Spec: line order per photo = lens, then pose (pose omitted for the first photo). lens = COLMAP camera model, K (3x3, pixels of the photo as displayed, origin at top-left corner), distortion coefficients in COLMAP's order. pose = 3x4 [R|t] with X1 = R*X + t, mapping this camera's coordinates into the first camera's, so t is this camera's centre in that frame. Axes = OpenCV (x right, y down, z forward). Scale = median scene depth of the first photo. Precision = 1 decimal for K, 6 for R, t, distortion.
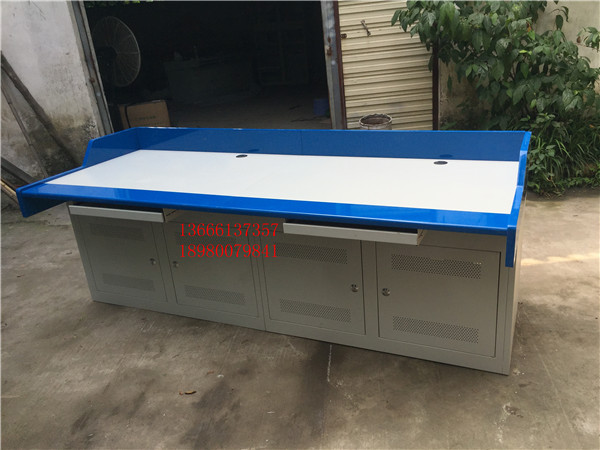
lens RADIAL K [[487.7, 0, 300.0], [0, 487.7, 225.0], [0, 0, 1]] dist [0.063215, -0.077439]
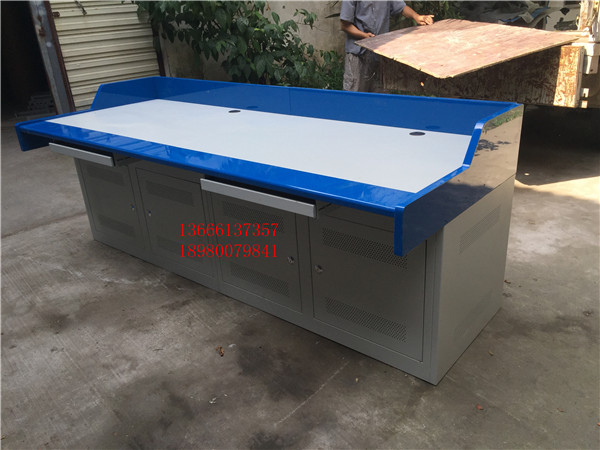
lens RADIAL K [[487.7, 0, 300.0], [0, 487.7, 225.0], [0, 0, 1]] dist [0.063215, -0.077439]
pose [[0.744565, -0.239800, 0.622992, -0.231093], [0.236416, 0.967489, 0.089851, 0.009050], [-0.624284, 0.080385, 0.777051, 0.058129]]
